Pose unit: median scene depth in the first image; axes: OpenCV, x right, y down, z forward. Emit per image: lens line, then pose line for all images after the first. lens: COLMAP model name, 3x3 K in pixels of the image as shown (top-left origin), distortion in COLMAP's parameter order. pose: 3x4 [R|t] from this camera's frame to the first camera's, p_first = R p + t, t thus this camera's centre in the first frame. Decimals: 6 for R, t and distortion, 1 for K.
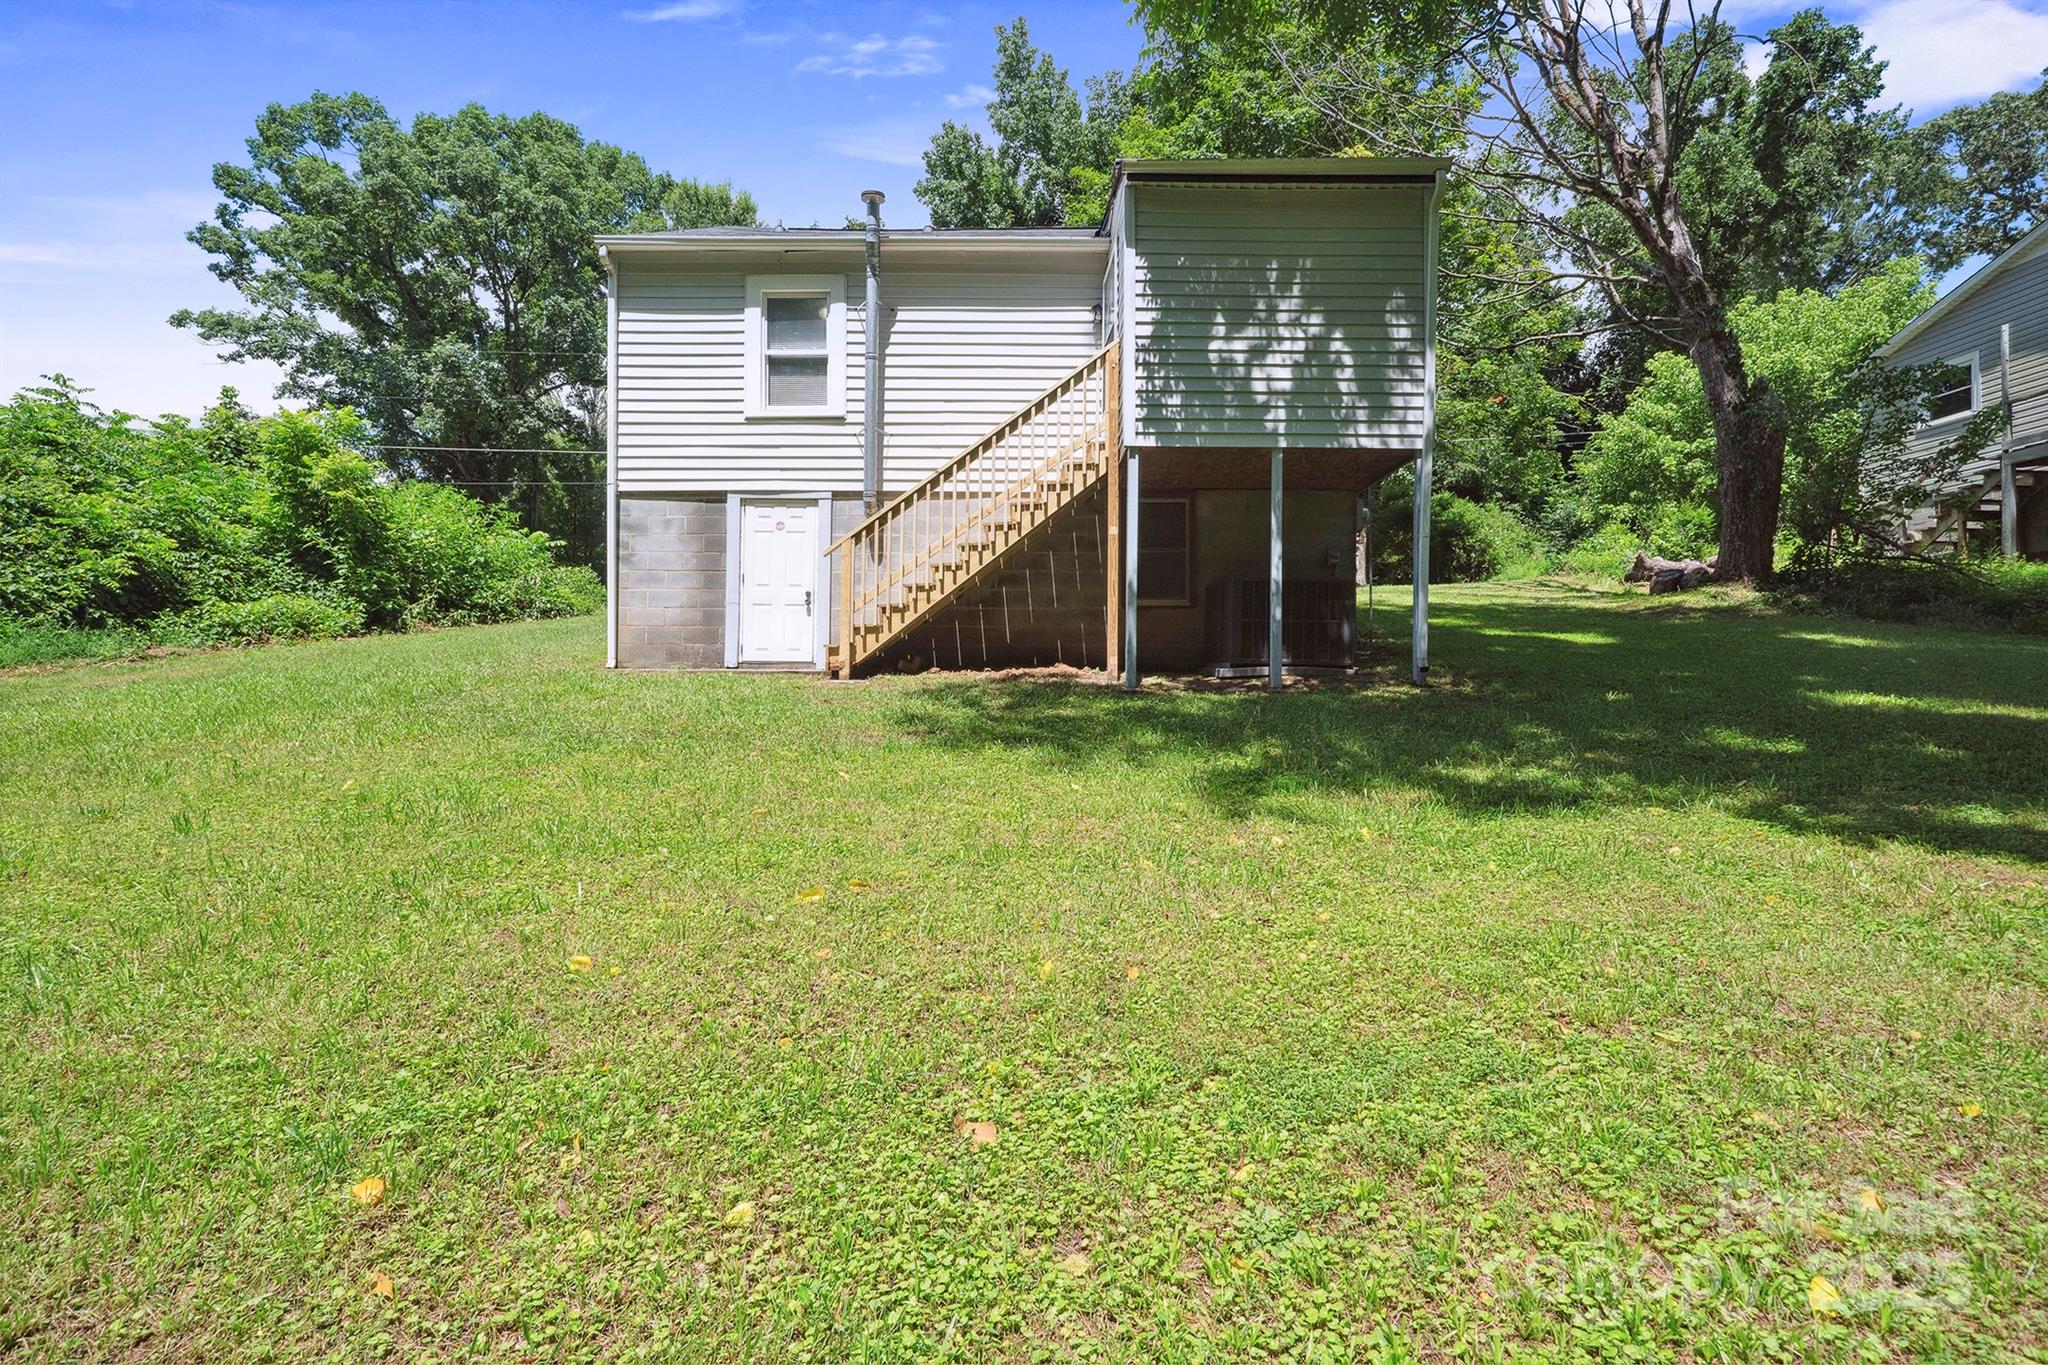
lens RADIAL K [[992.5, 0, 1024.6], [0, 992.5, 680.5], [0, 0, 1]] dist [-0.006556, -0.000751]
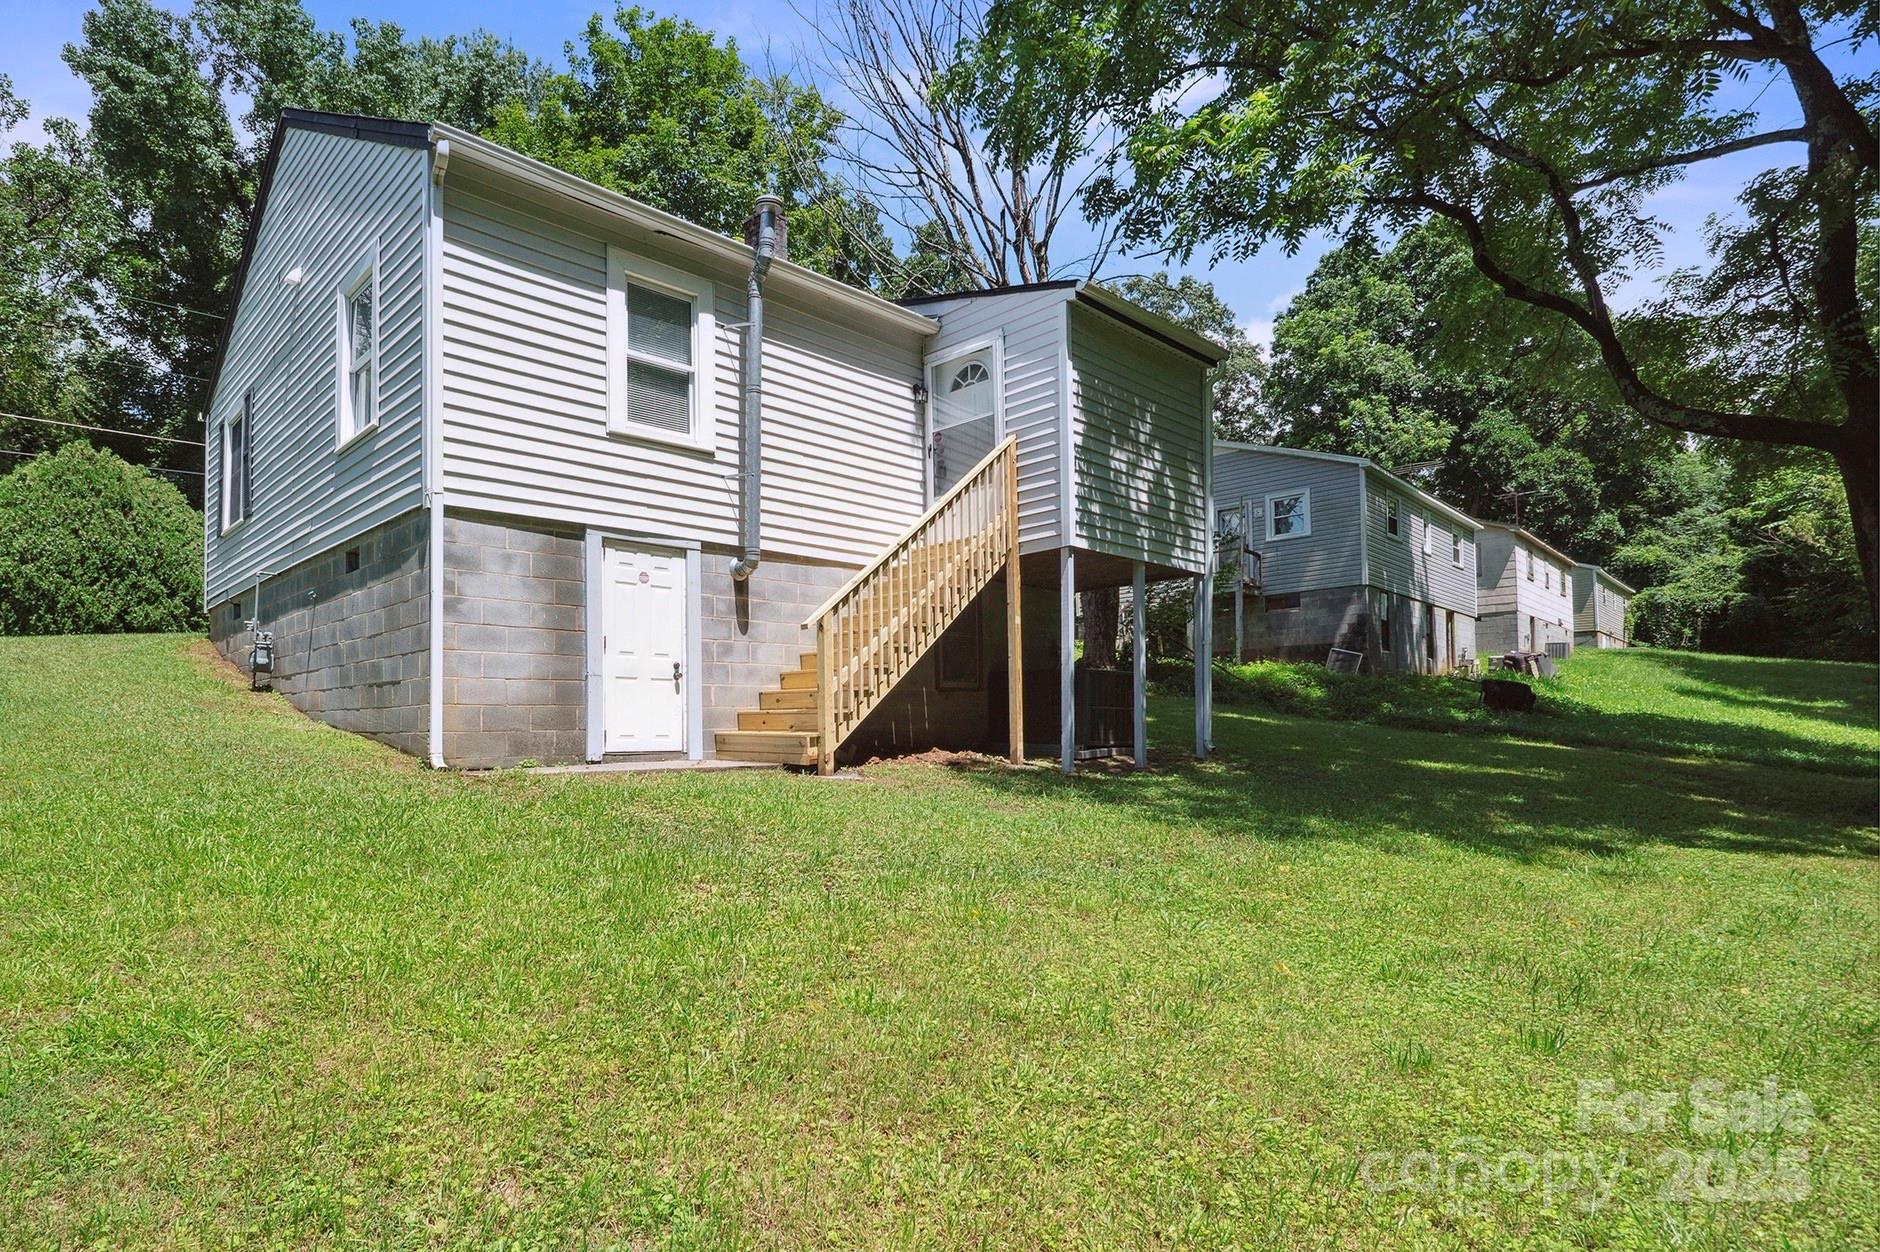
lens RADIAL K [[999.6, 0, 936.0], [0, 999.6, 708.3], [0, 0, 1]] dist [-0.003047, -0.000535]
pose [[0.729524, 0.007931, 0.683909, -0.620608], [0.008331, 0.999756, -0.020480, -0.035541], [-0.683904, 0.020638, 0.729280, 0.274807]]
